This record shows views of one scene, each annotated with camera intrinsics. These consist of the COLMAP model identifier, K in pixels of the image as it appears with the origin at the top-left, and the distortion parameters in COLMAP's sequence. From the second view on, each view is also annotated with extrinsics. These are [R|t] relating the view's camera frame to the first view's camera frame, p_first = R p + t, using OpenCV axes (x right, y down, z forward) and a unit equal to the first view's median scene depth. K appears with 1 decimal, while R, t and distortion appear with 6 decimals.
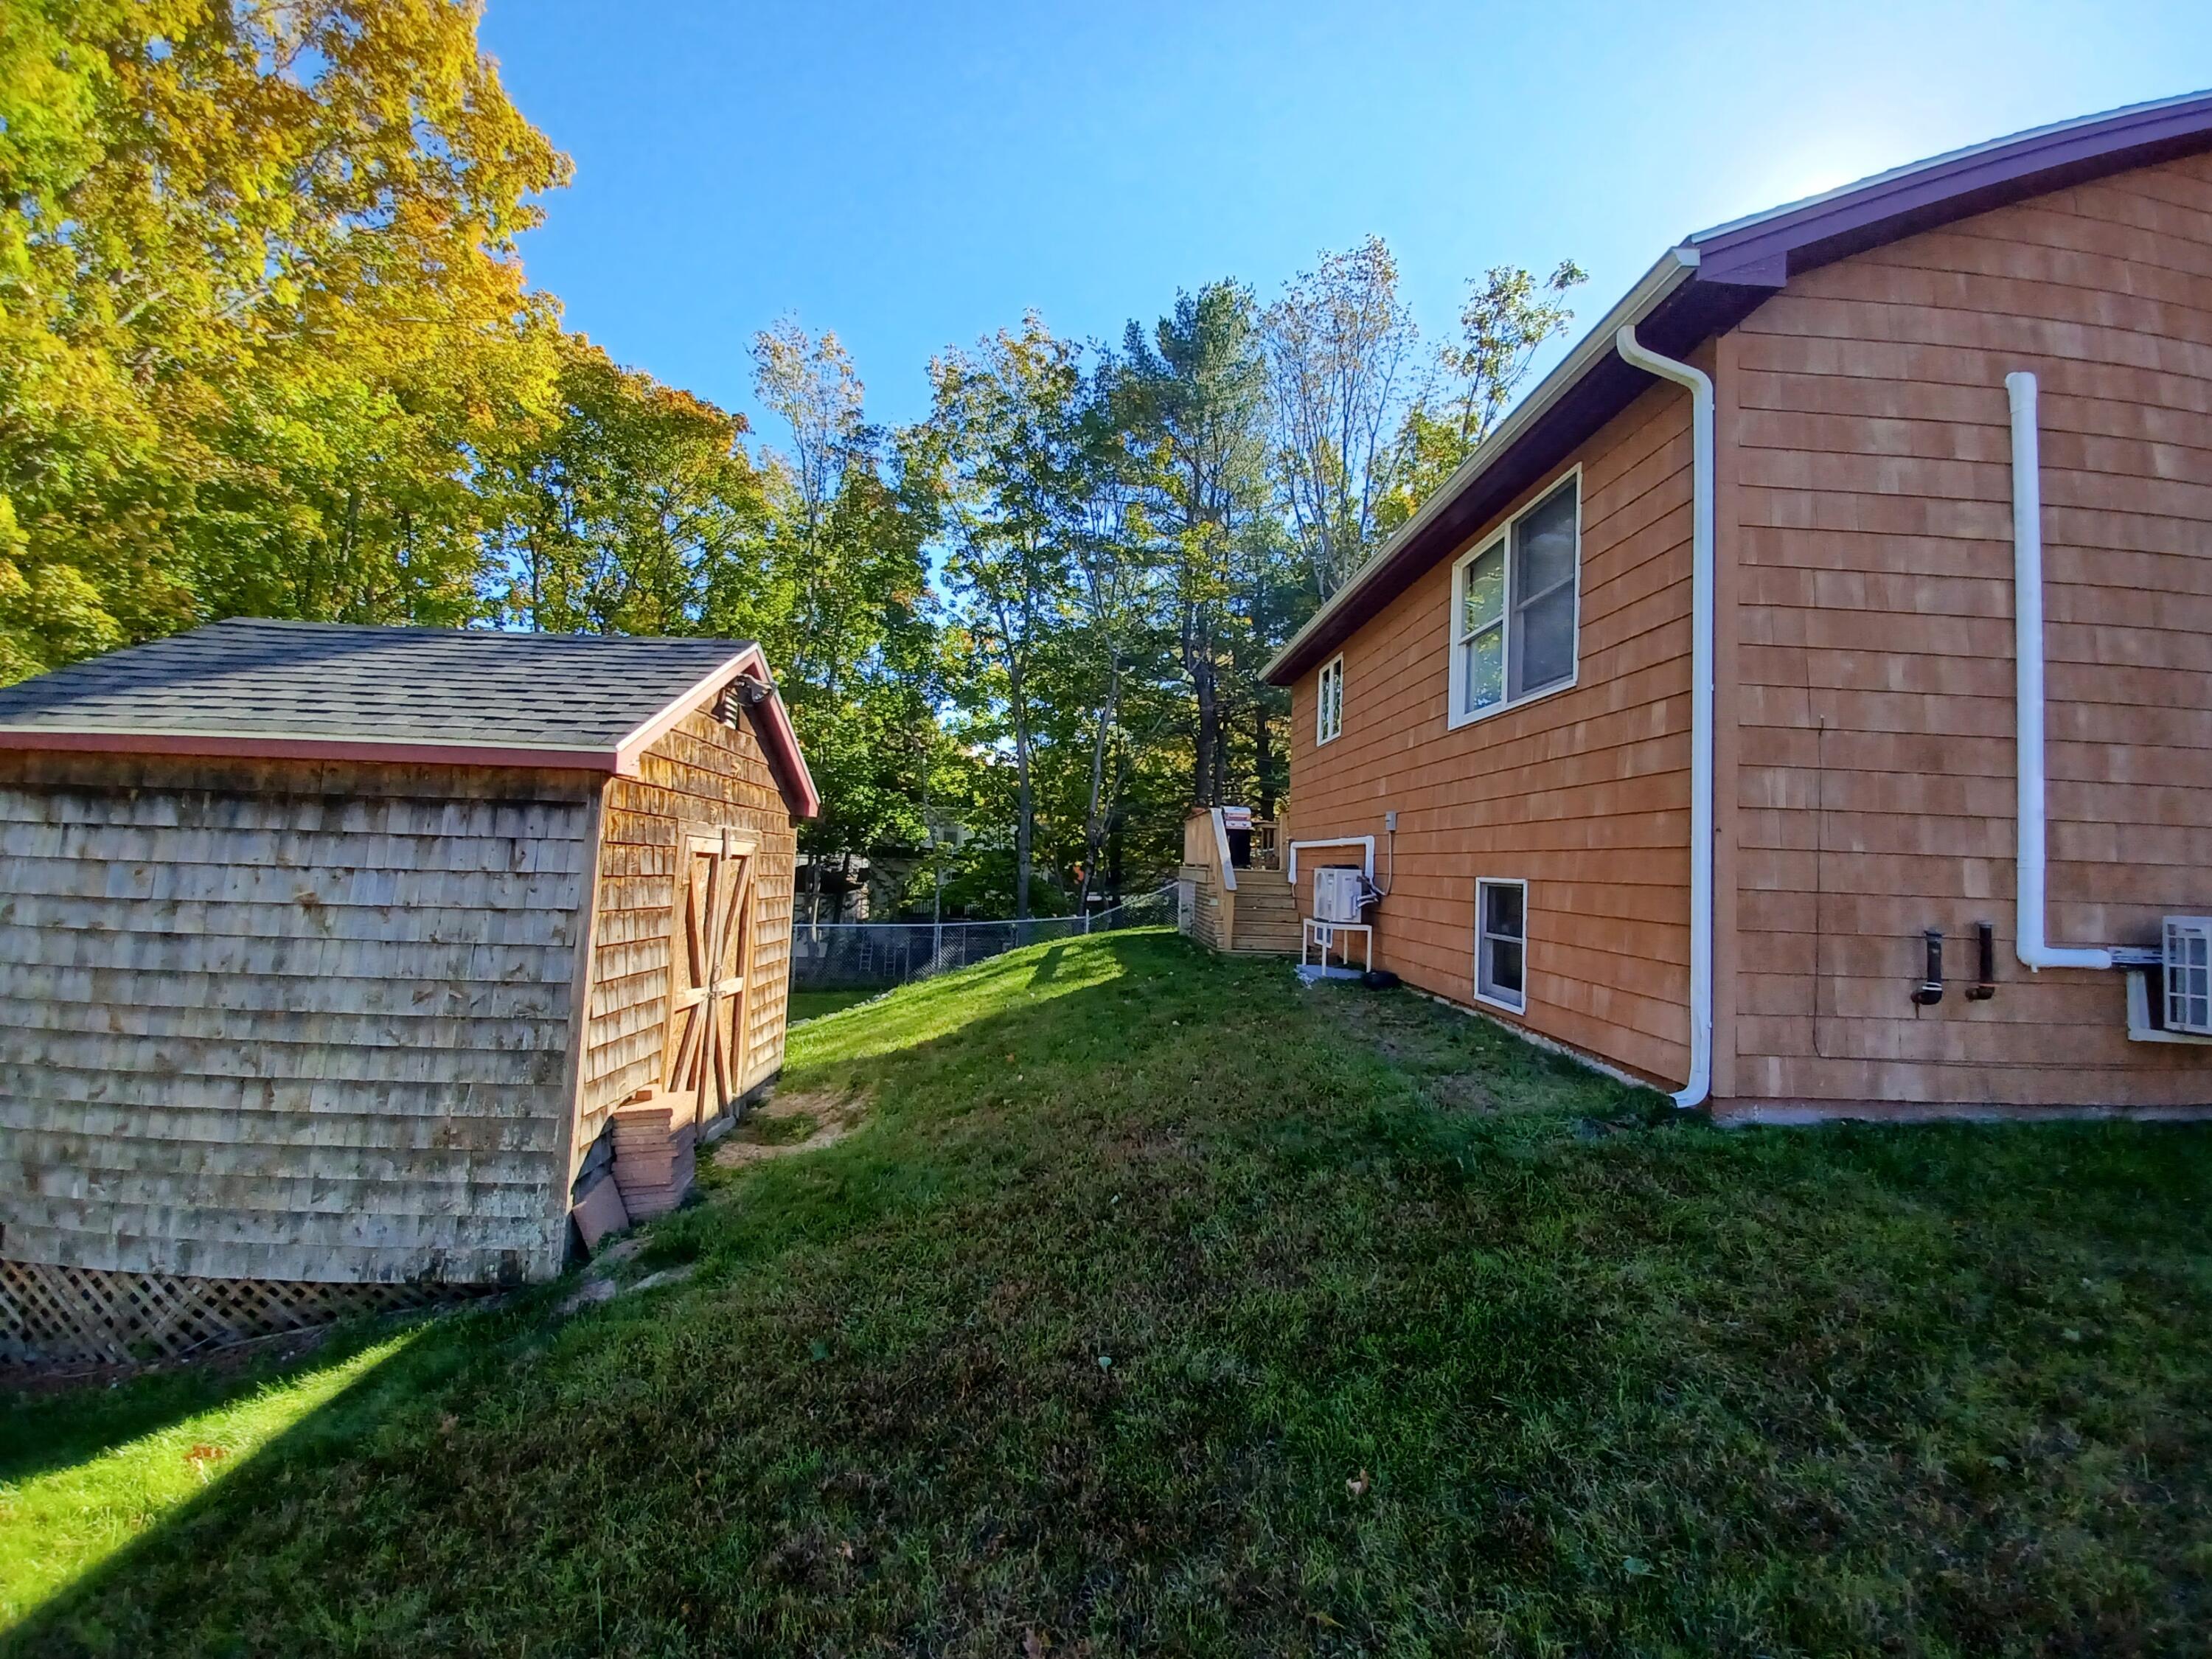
lens RADIAL K [[866.9, 0, 1106.2], [0, 866.9, 818.3], [0, 0, 1]] dist [-0.003351, -0.004756]
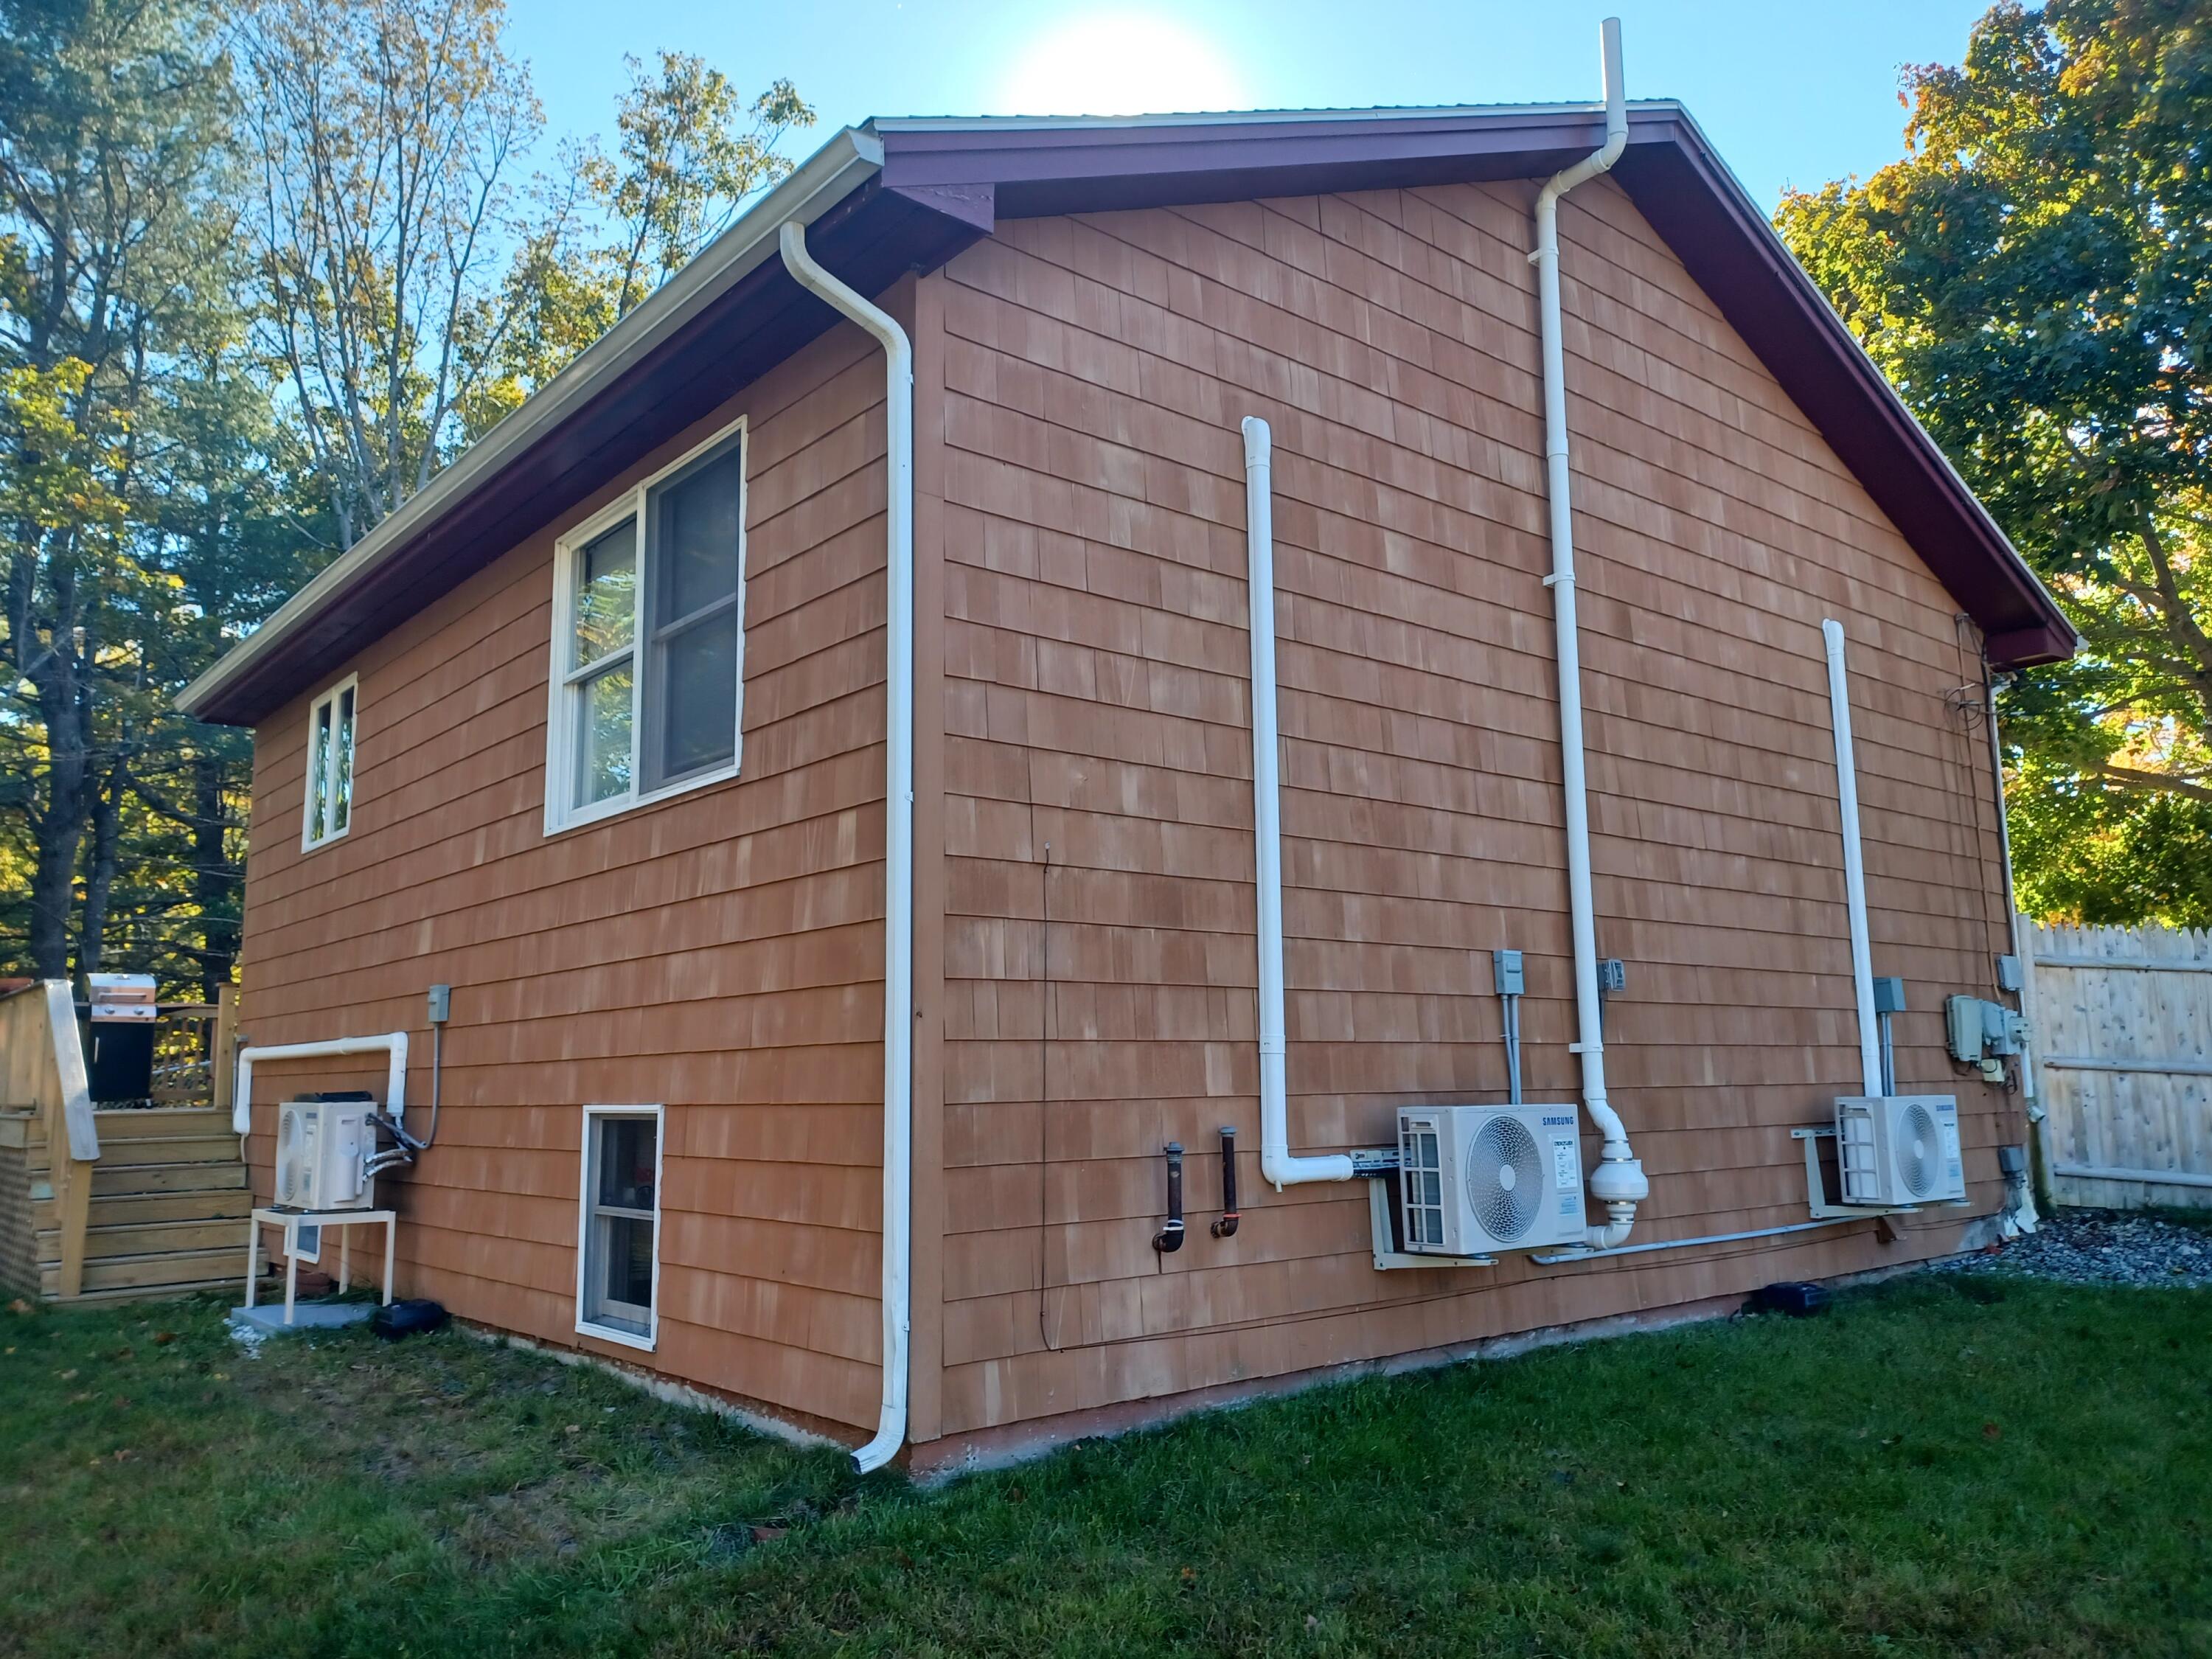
lens RADIAL K [[1604.0, 0, 1115.7], [0, 1604.0, 824.7], [0, 0, 1]] dist [0.059535, -0.032151]
pose [[0.785080, 0.044659, 0.617782, 0.065911], [0.014547, 0.995793, -0.090471, -0.015845], [-0.619224, 0.080014, 0.781127, -0.043548]]
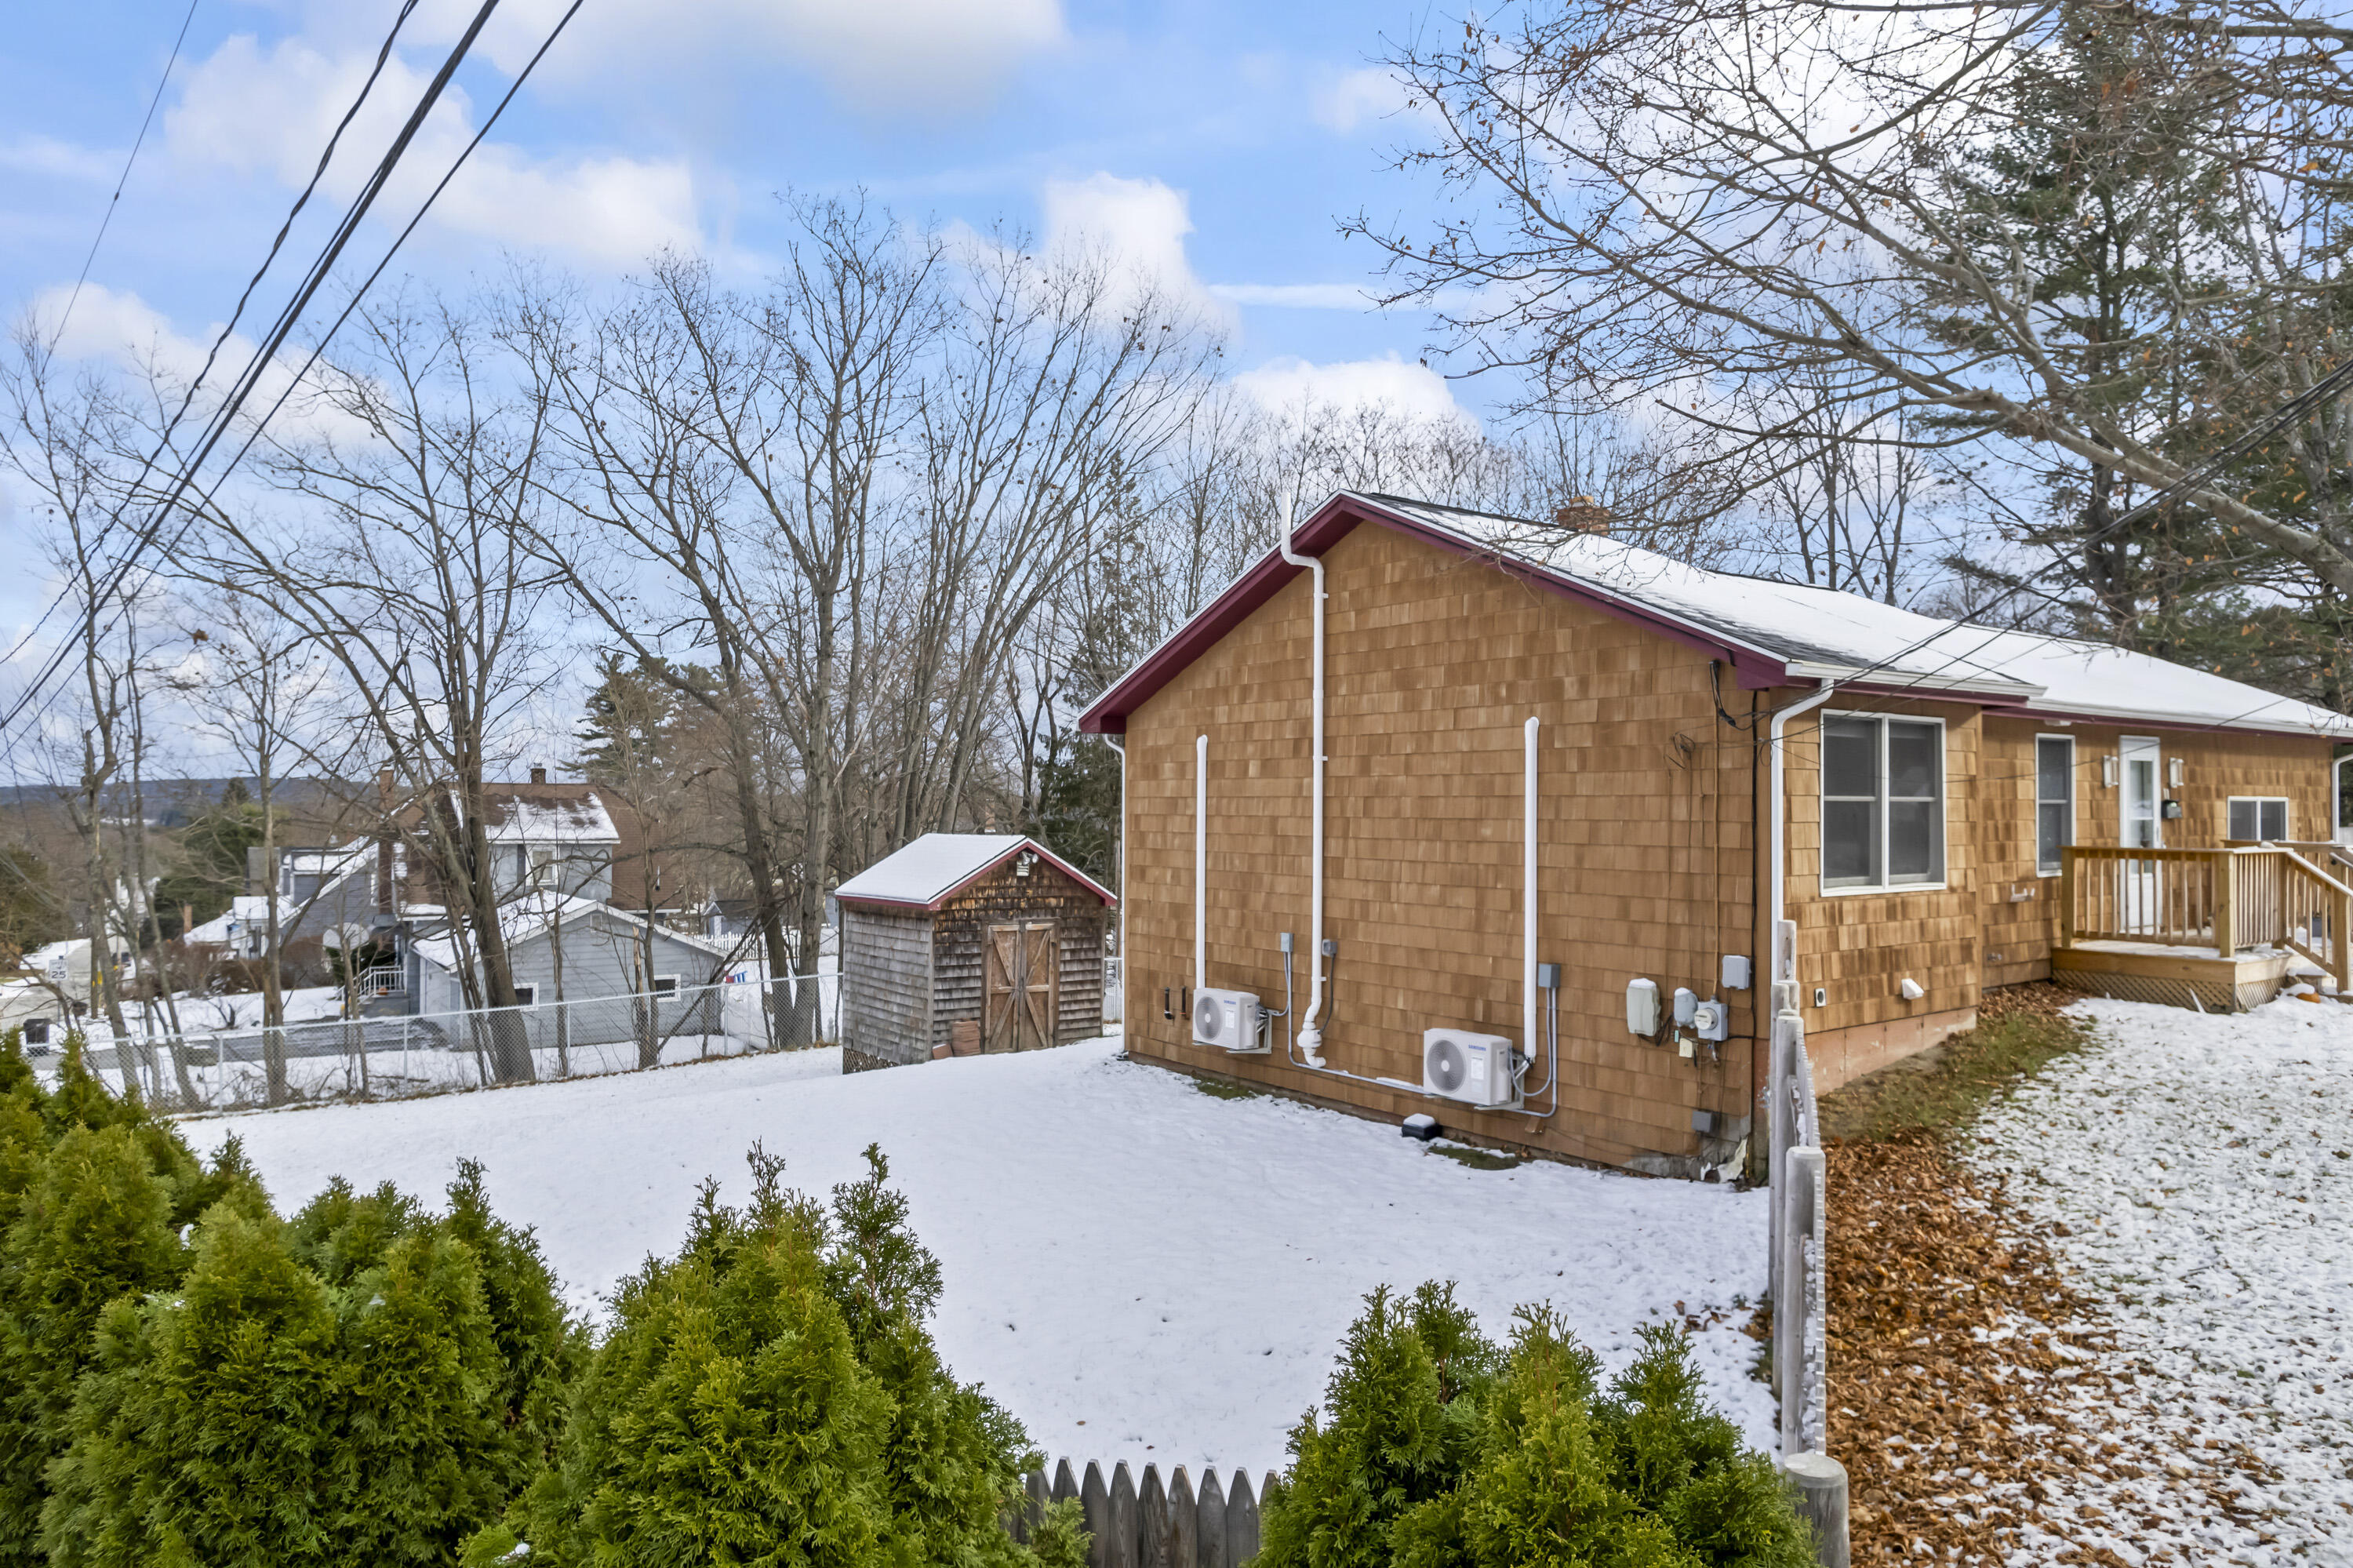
lens RADIAL K [[1495.4, 0, 1177.1], [0, 1495.4, 779.8], [0, 0, 1]] dist [-0.048855, 0.032517]
pose [[0.555310, -0.053453, -0.829924, 3.857603], [0.054523, 0.998125, -0.027804, -0.284223], [0.829854, -0.029809, 0.557183, -1.084978]]
